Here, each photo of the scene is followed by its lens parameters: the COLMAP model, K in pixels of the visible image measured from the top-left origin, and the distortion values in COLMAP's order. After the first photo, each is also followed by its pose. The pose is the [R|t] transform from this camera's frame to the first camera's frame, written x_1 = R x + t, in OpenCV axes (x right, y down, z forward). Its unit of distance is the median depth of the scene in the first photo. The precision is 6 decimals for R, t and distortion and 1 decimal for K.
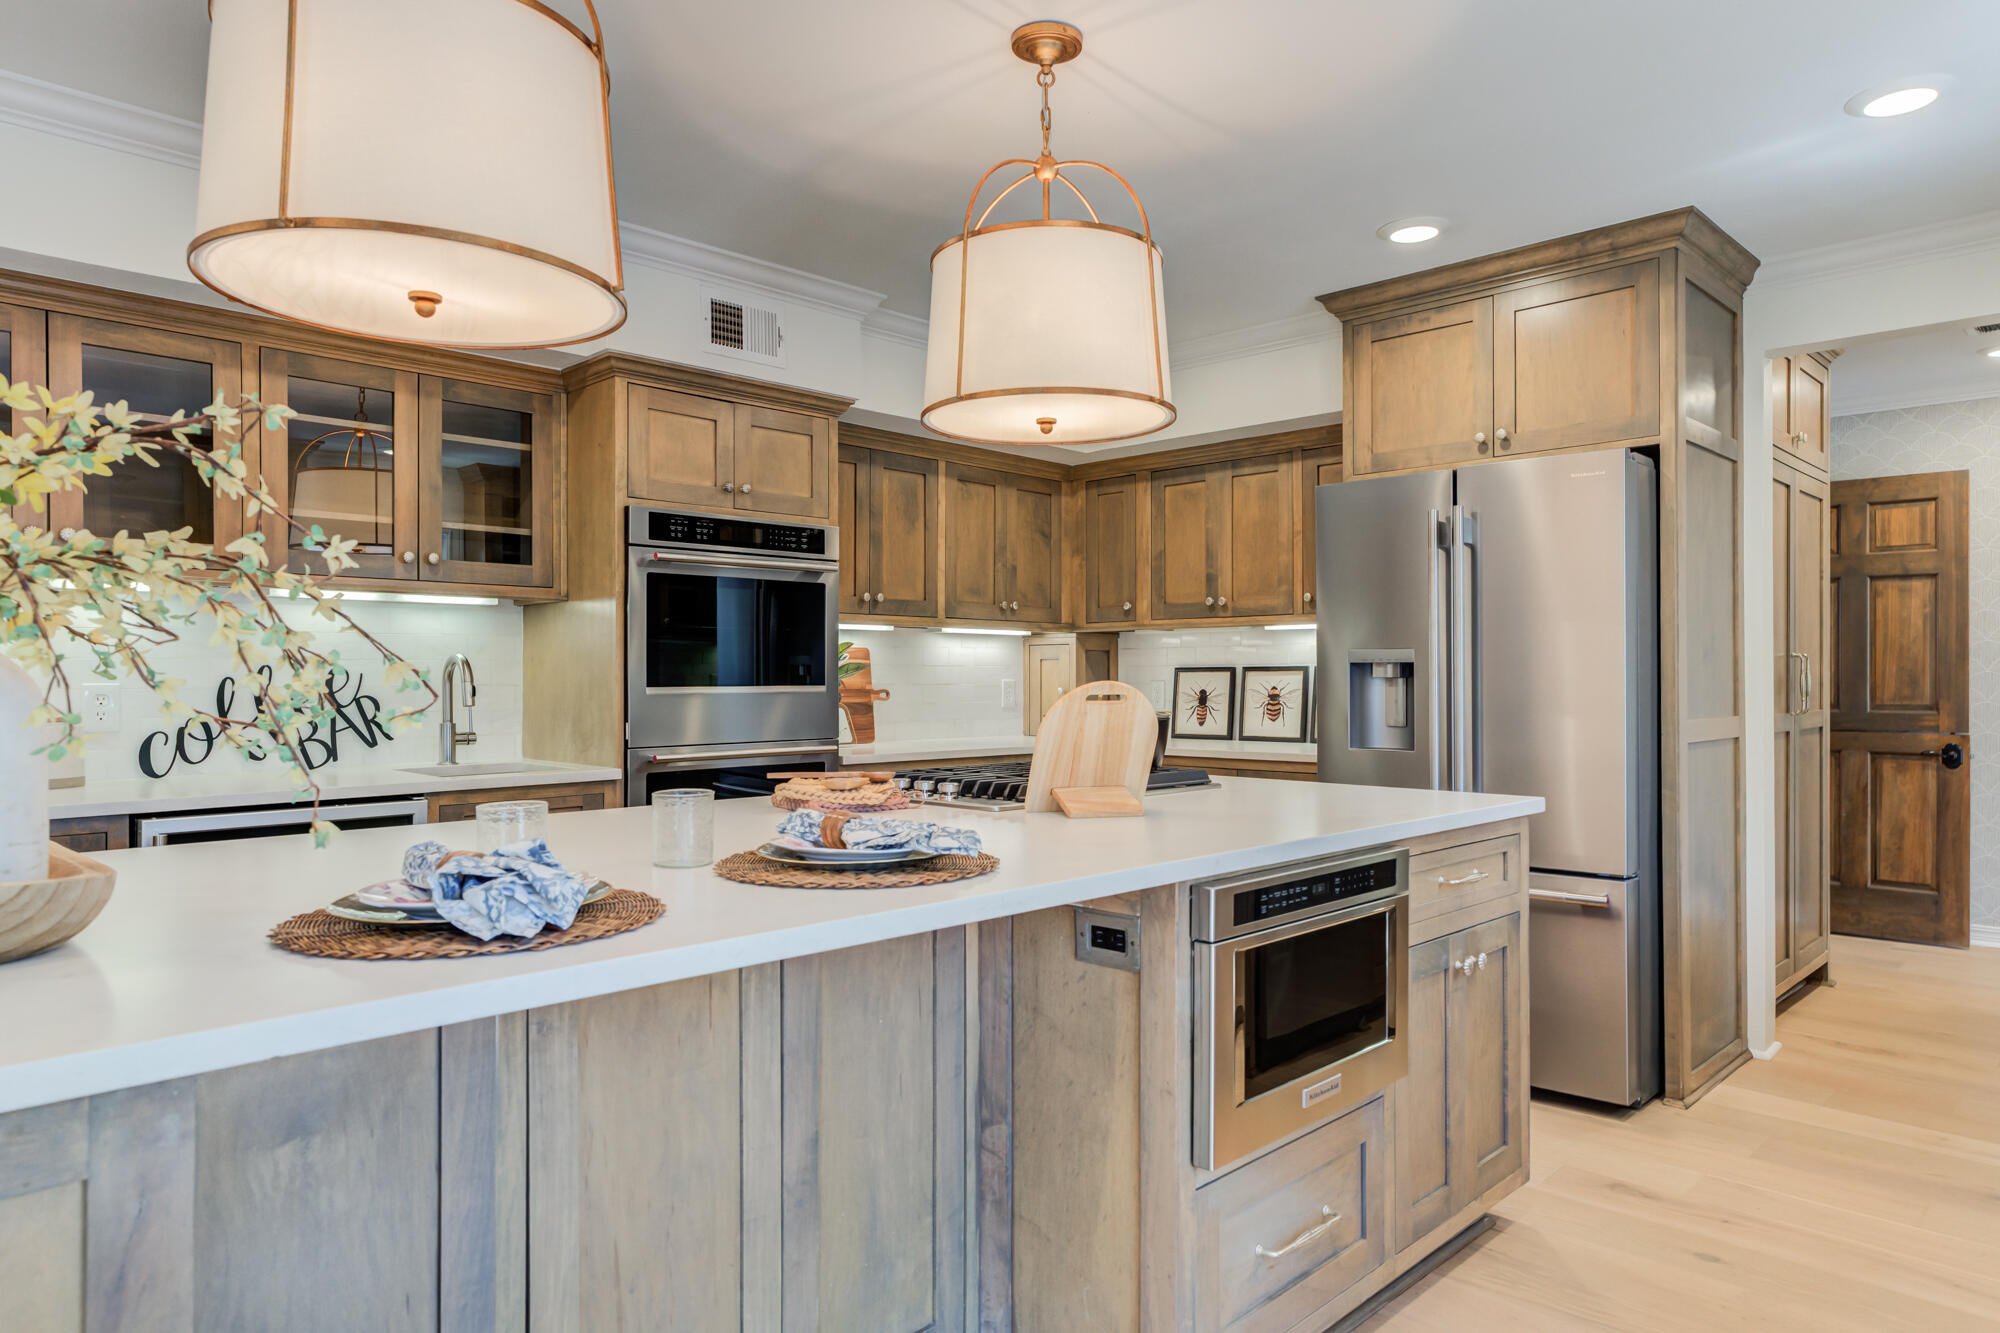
lens RADIAL K [[1233.6, 0, 994.2], [0, 1233.6, 667.6], [0, 0, 1]] dist [0.004368, 0.000868]
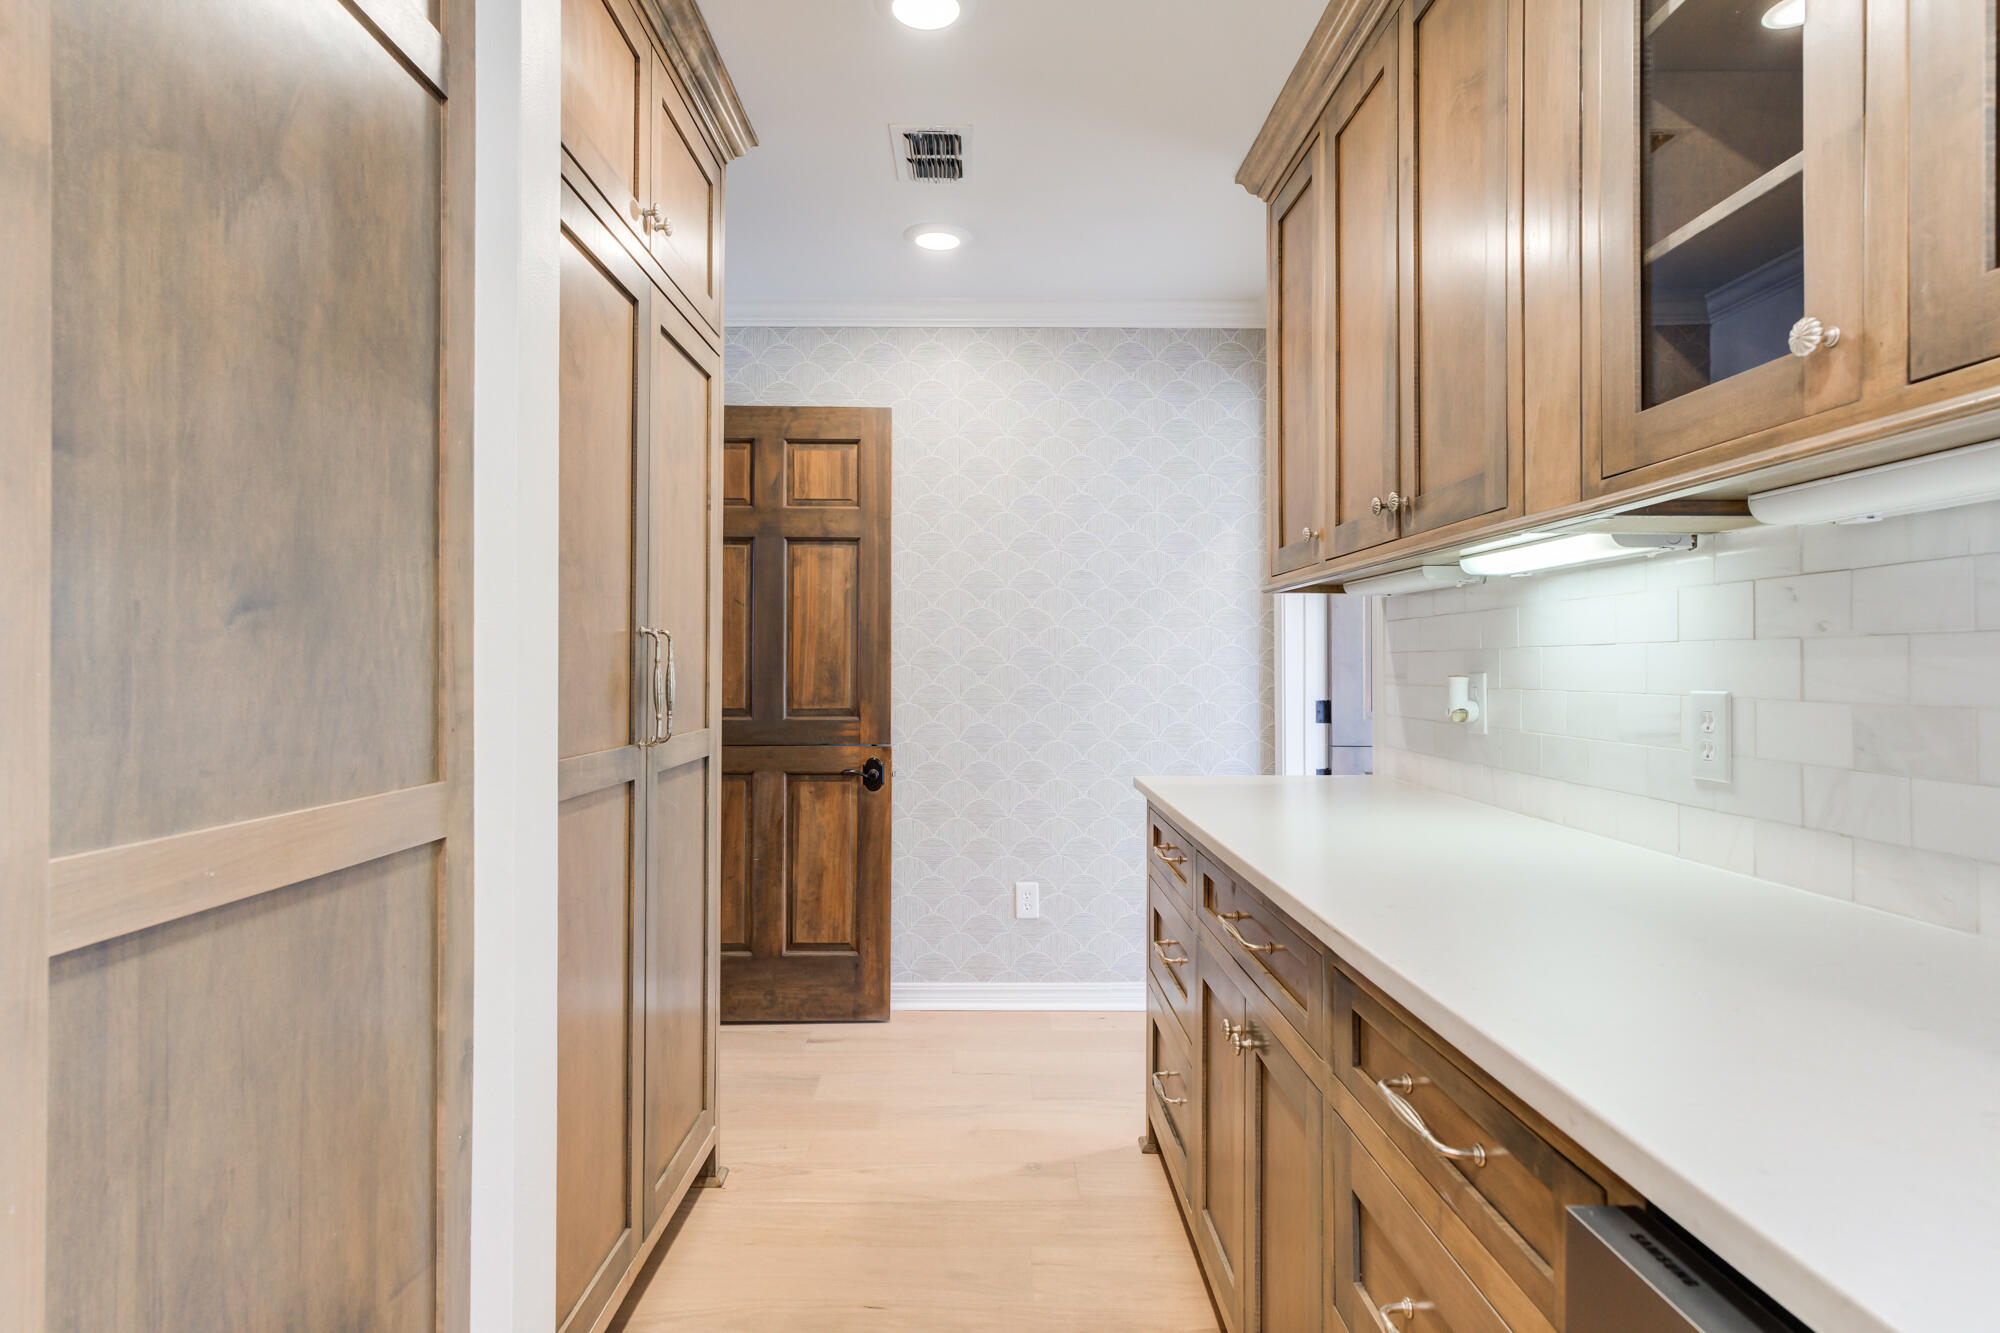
lens RADIAL K [[1083.8, 0, 998.5], [0, 1083.8, 663.6], [0, 0, 1]] dist [-0.001068, -0.000063]
pose [[0.706088, 0.004132, 0.708112, 0.342625], [-0.004026, 0.999990, -0.001821, 0.003143], [-0.708113, -0.001565, 0.706097, 0.457295]]
